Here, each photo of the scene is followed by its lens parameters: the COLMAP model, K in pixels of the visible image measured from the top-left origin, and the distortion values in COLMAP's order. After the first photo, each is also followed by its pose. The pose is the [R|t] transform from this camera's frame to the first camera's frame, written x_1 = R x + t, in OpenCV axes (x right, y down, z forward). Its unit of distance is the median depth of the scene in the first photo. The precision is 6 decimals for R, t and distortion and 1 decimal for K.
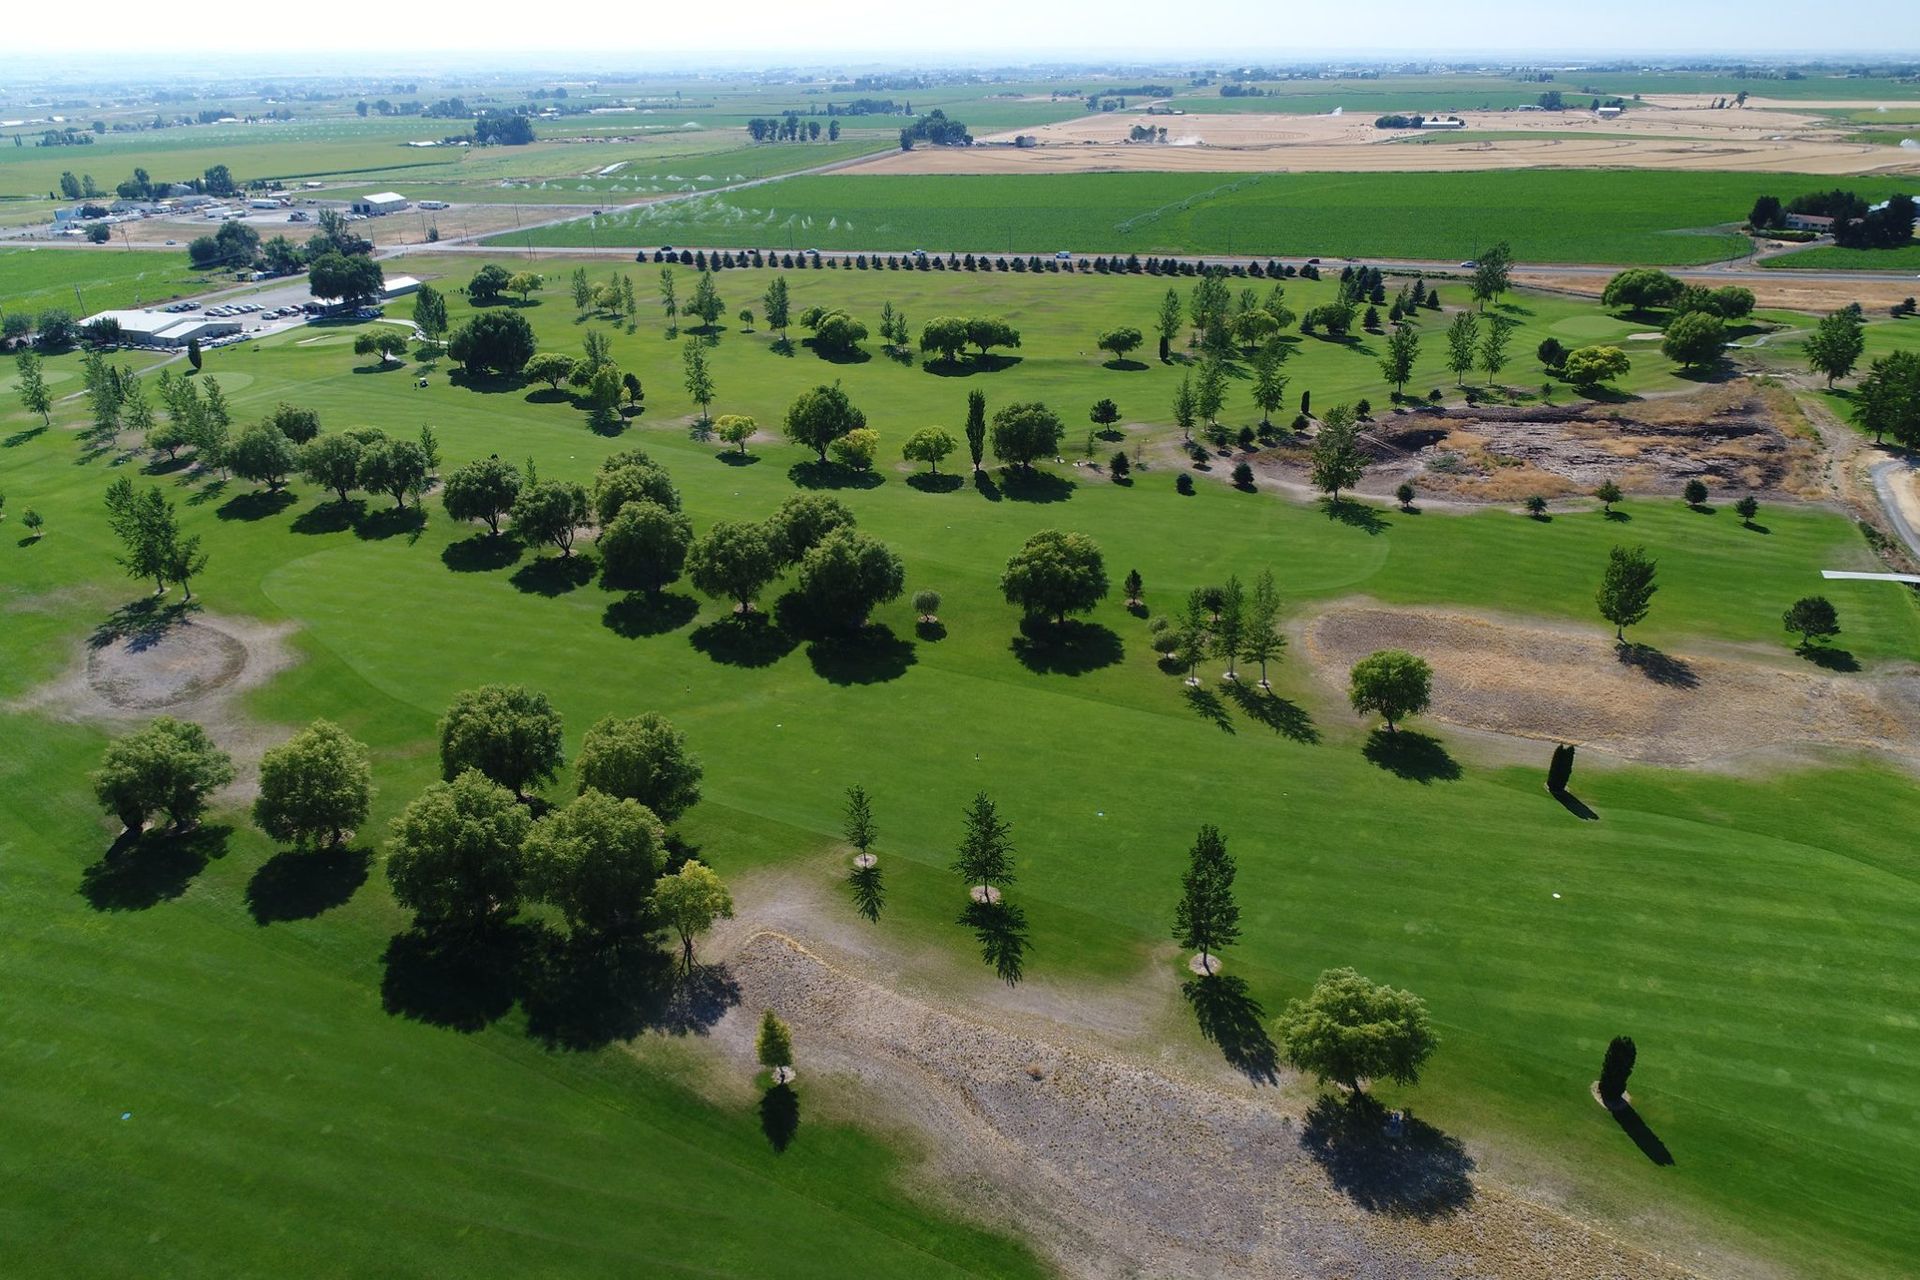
lens RADIAL K [[1291.9, 0, 962.0], [0, 1291.9, 647.7], [0, 0, 1]] dist [-0.000301, 0.004320]
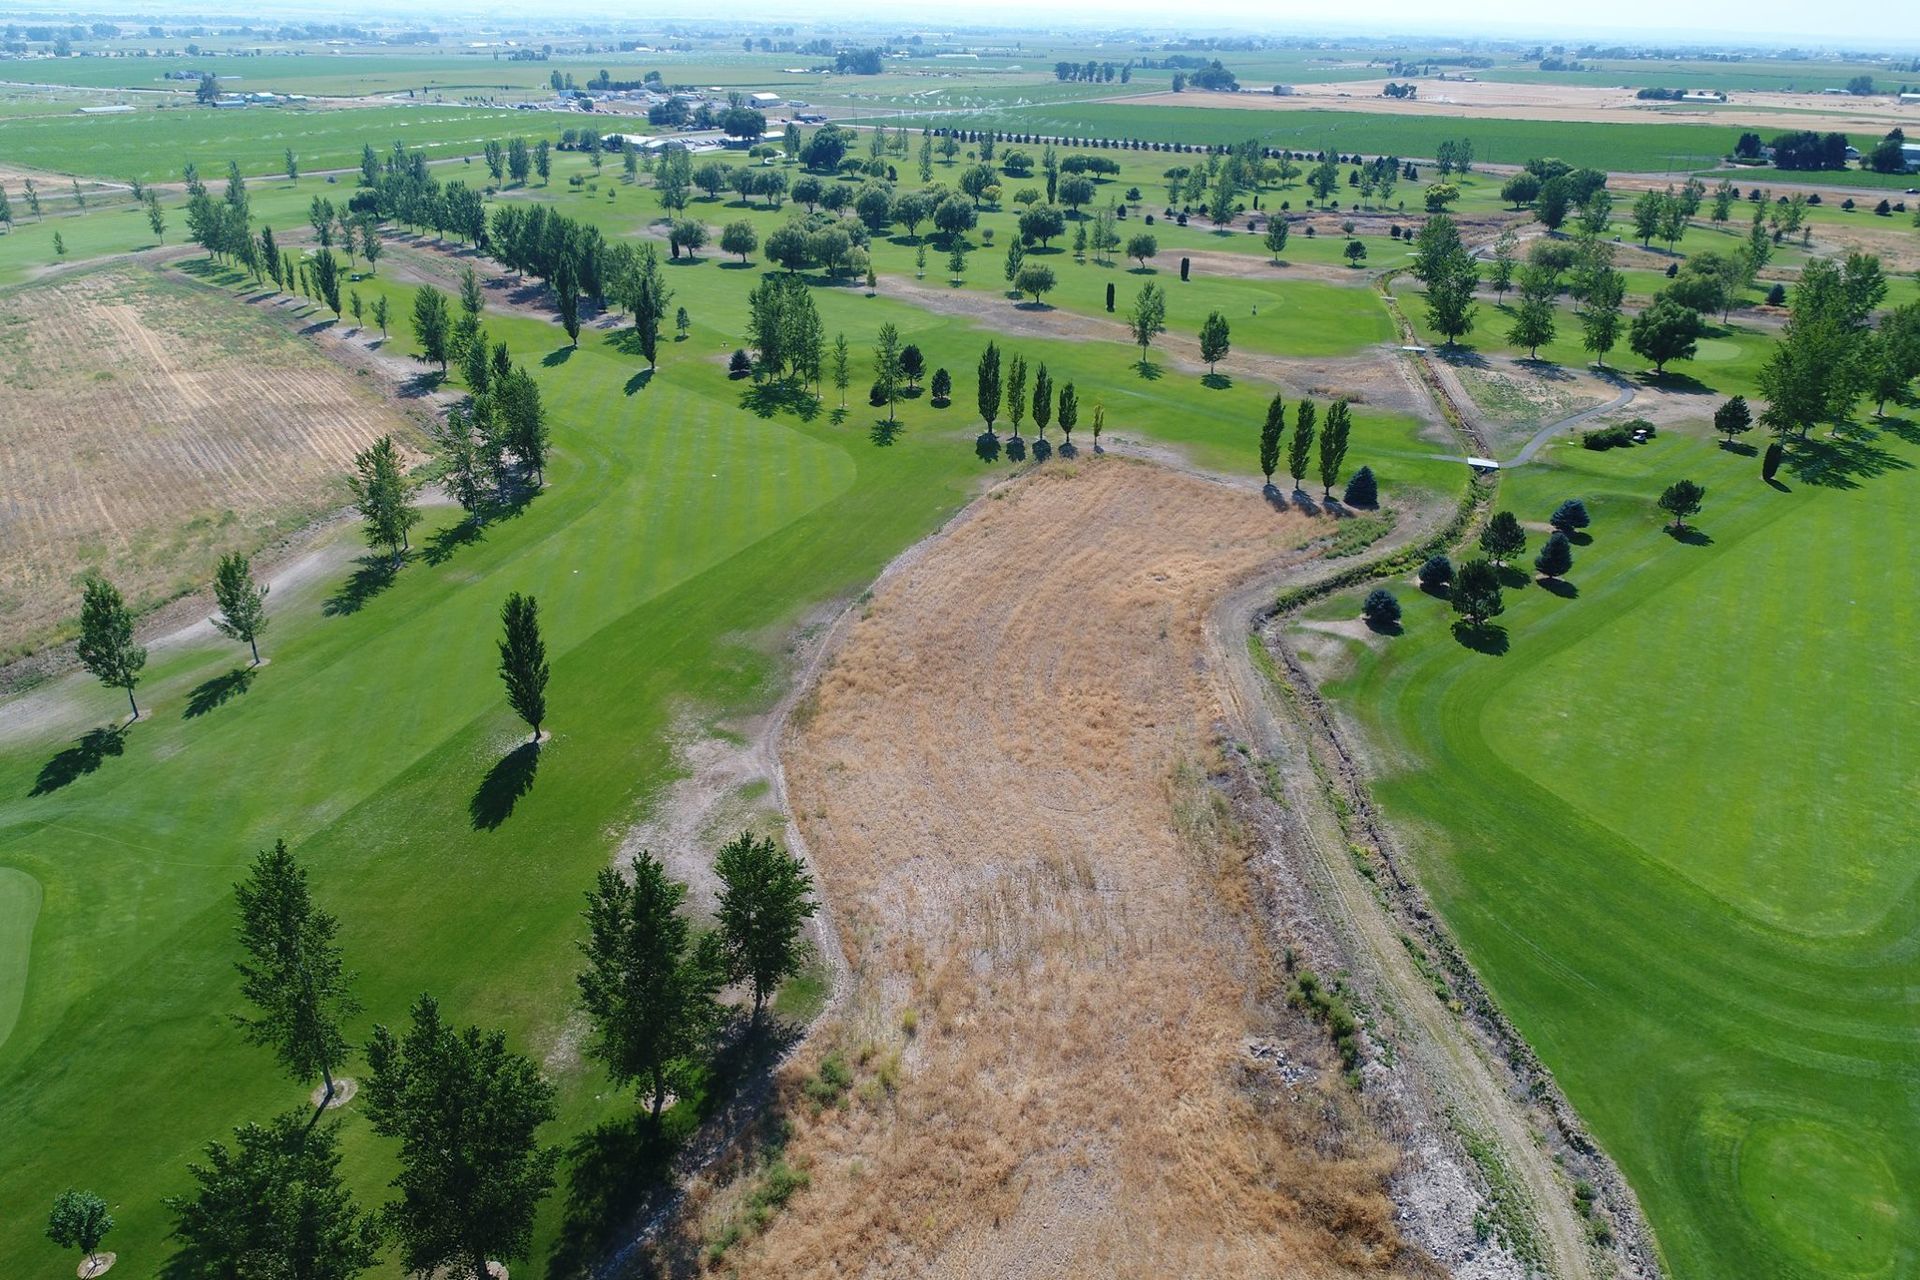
lens RADIAL K [[1285.7, 0, 962.1], [0, 1285.7, 658.3], [0, 0, 1]] dist [0.002012, -0.000503]
pose [[0.967825, 0.142493, -0.207388, 0.348411], [-0.135671, 0.989647, 0.046829, 0.416982], [0.211913, -0.017186, 0.977137, -0.848404]]
